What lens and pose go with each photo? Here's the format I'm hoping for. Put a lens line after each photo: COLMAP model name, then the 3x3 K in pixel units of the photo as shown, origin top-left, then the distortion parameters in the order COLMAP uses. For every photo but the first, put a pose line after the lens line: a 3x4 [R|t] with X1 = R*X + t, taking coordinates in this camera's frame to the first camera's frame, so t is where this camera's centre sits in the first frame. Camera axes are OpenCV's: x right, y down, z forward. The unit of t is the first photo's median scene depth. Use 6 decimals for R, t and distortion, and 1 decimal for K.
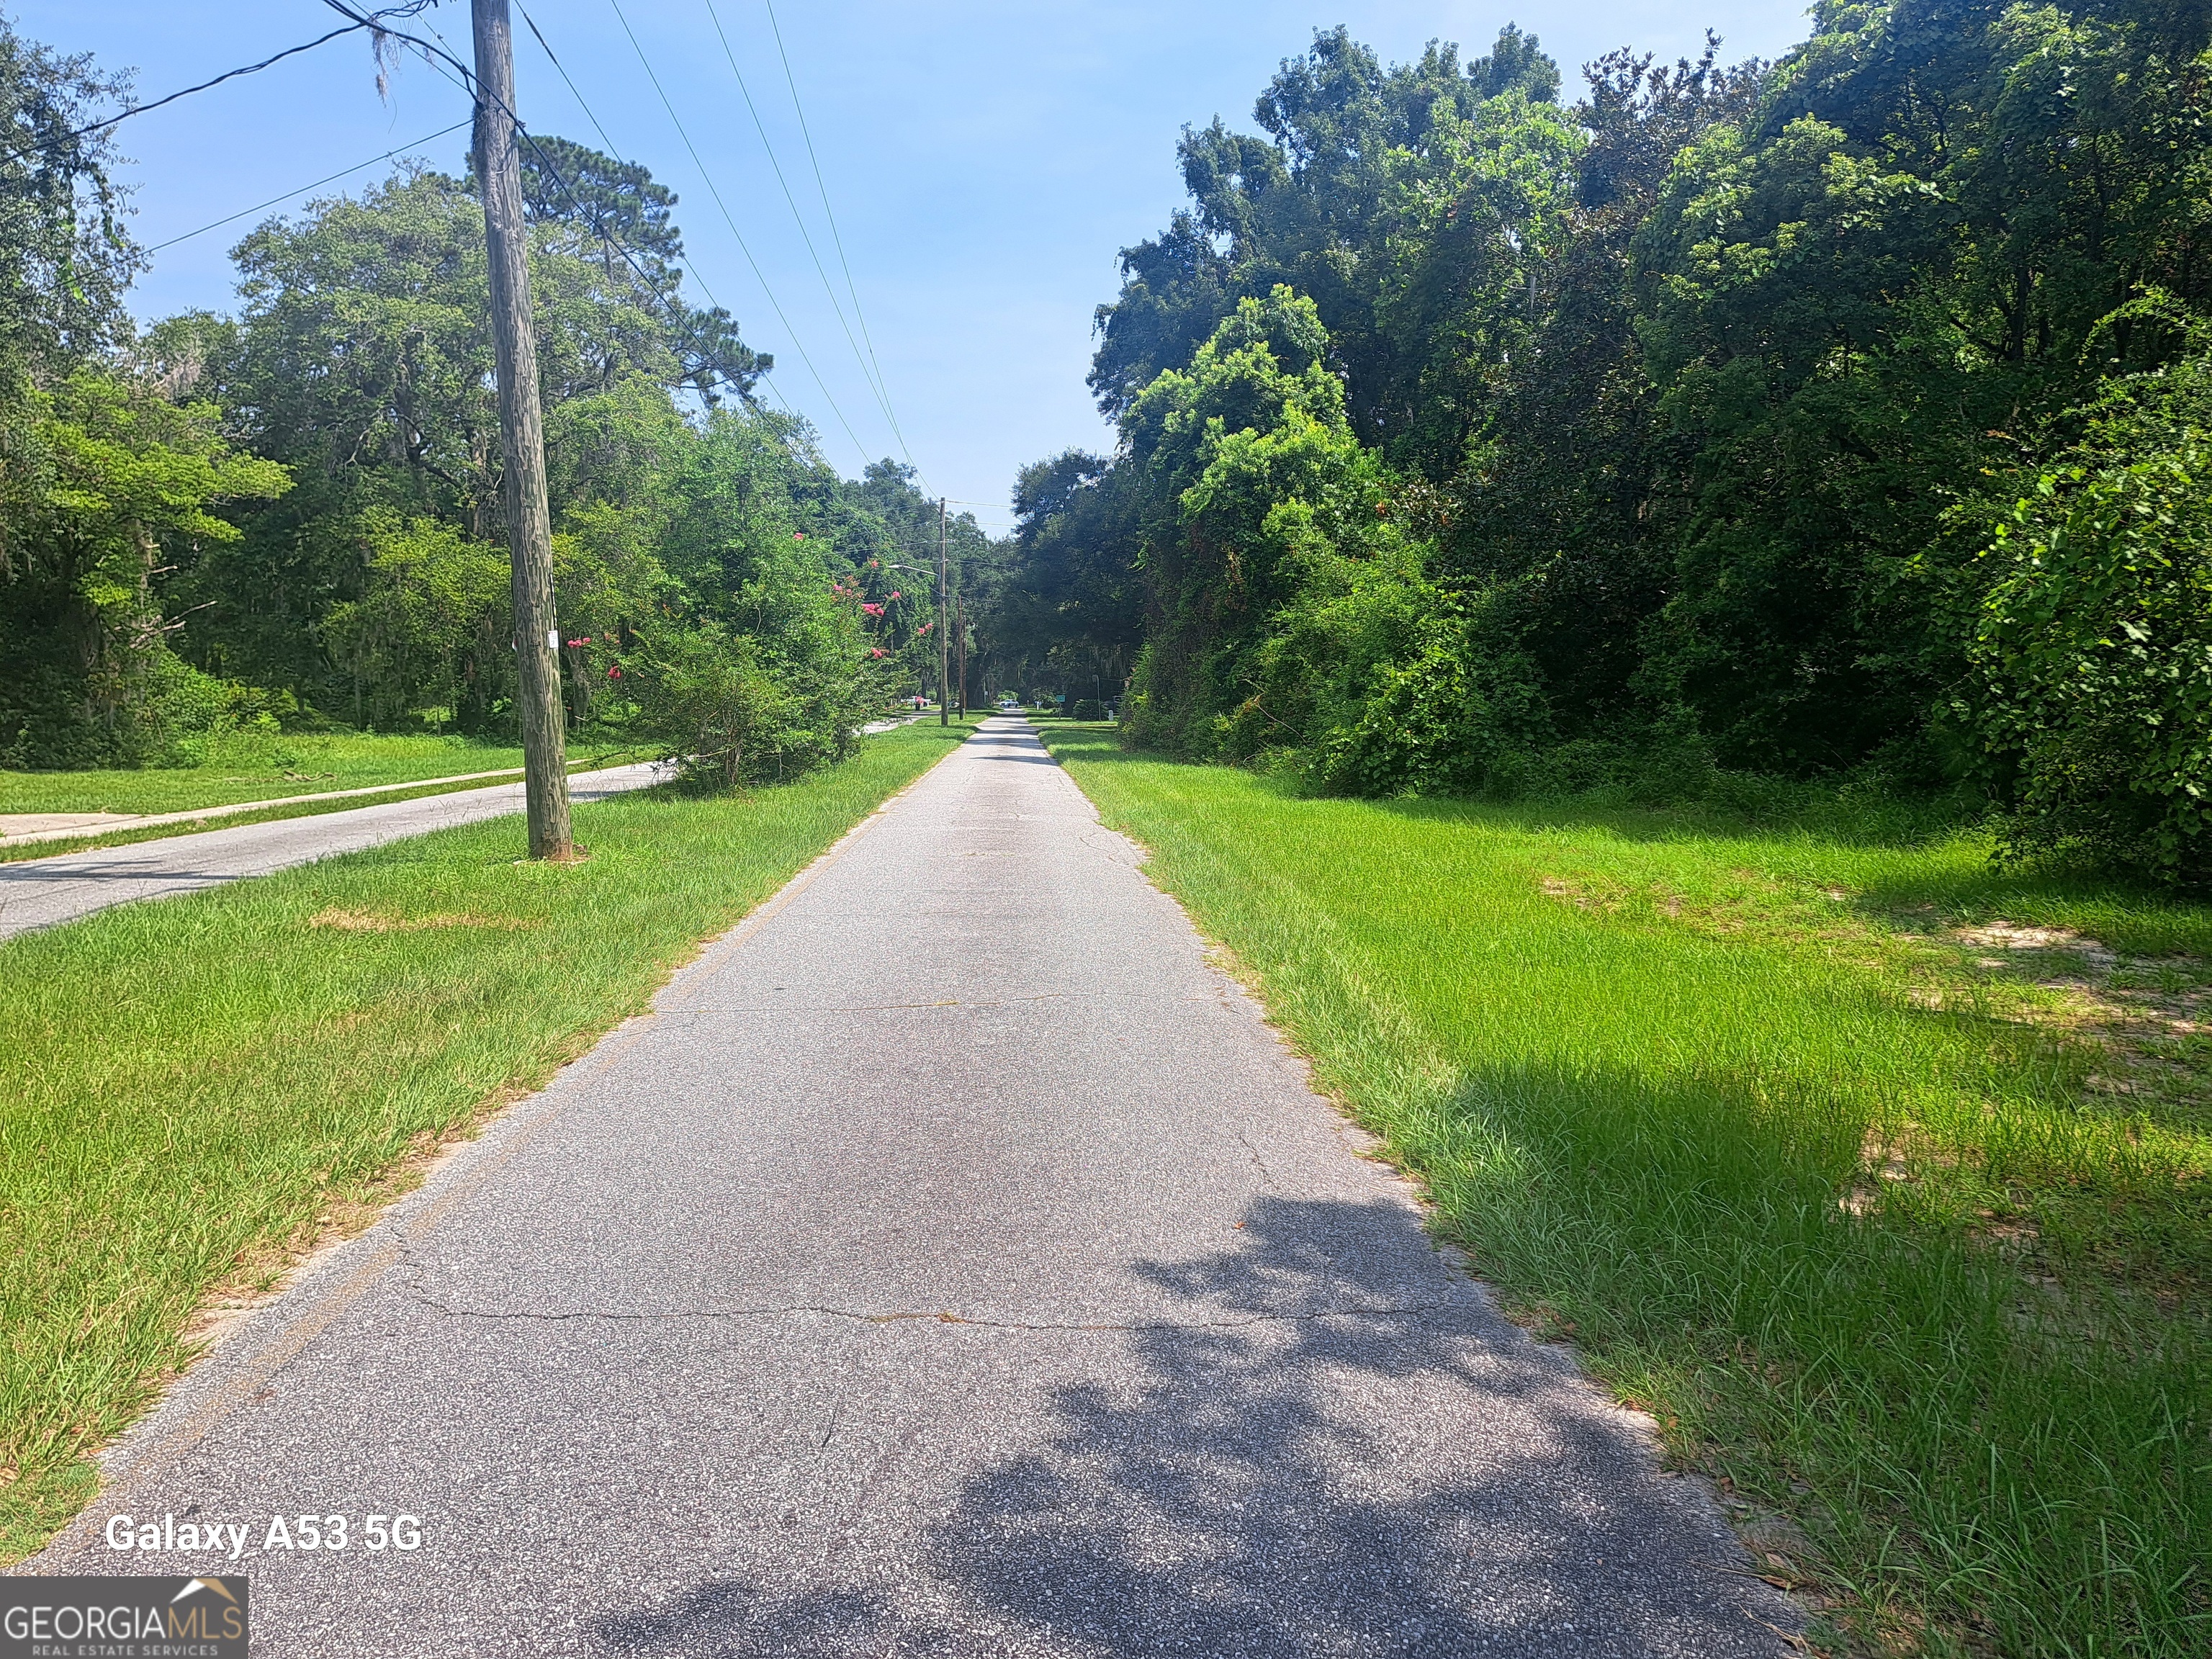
lens RADIAL K [[1570.2, 0, 1112.6], [0, 1570.2, 813.1], [0, 0, 1]] dist [0.093697, -0.084961]
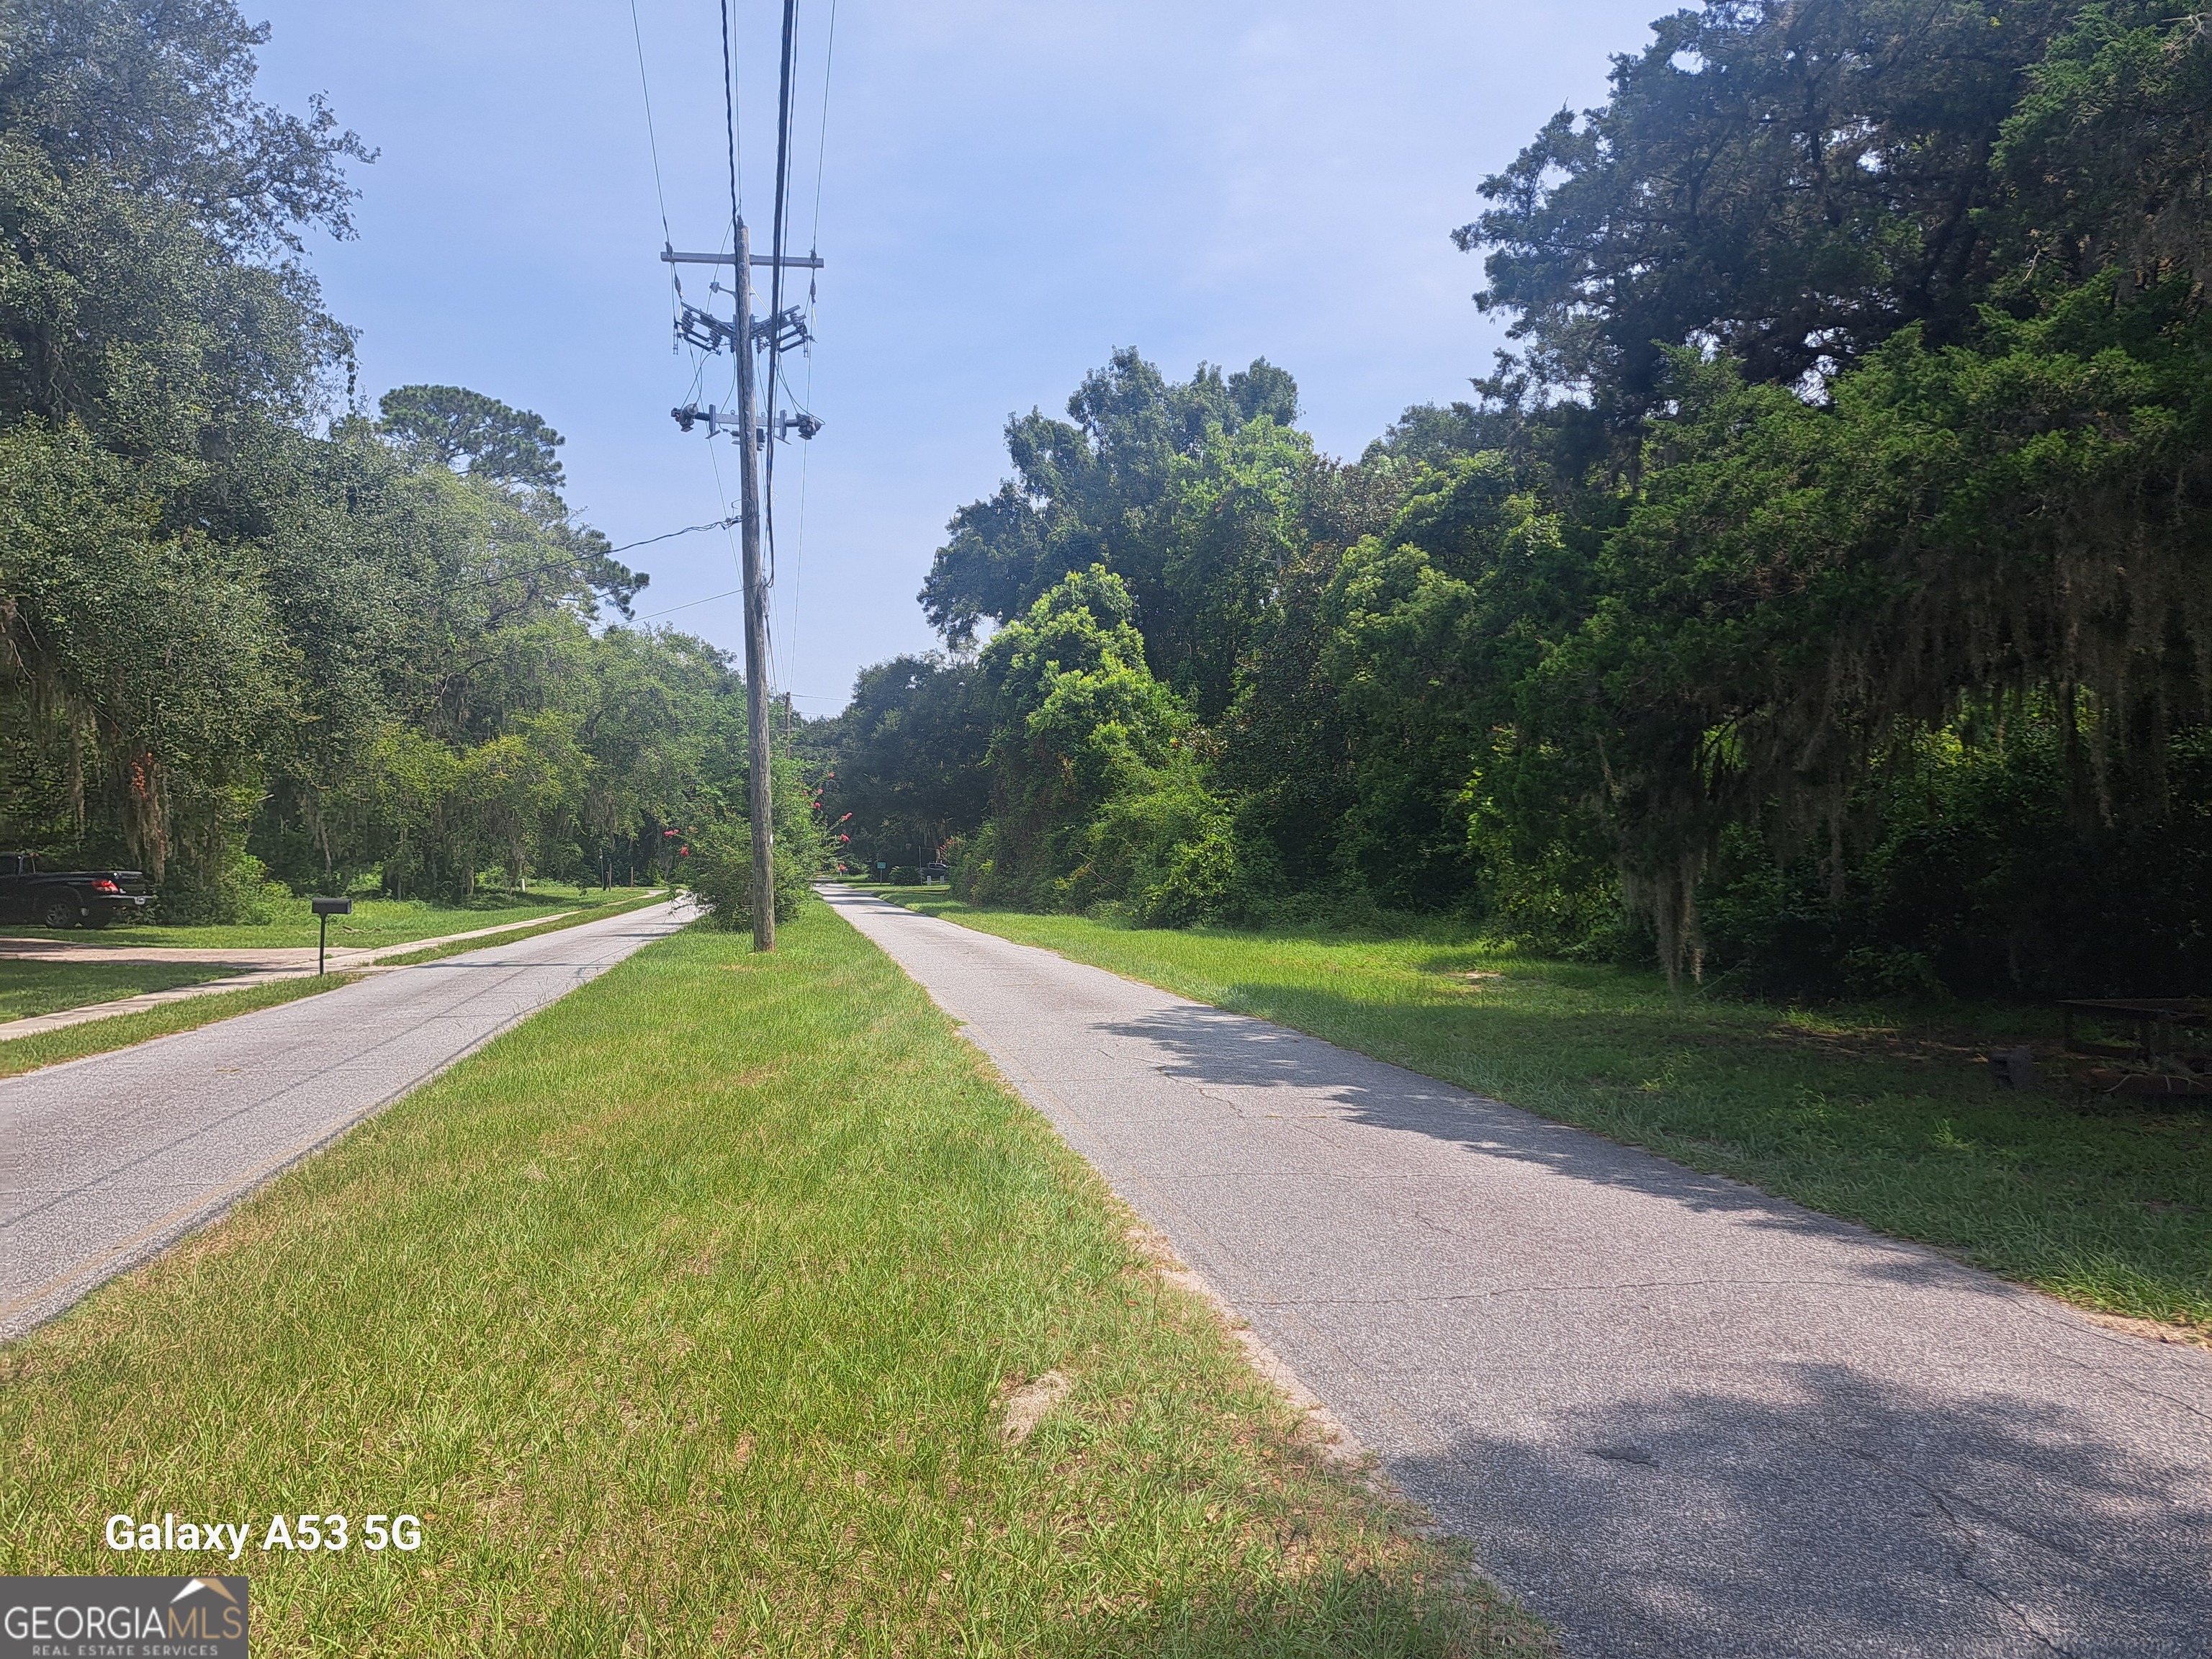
lens RADIAL K [[1570.2, 0, 1023.6], [0, 1570.2, 856.3], [0, 0, 1]] dist [0.093697, -0.084961]
pose [[0.996974, -0.001694, 0.077712, -0.067304], [0.007835, 0.996860, -0.078790, 0.024804], [-0.077335, 0.079160, 0.993858, -0.344602]]
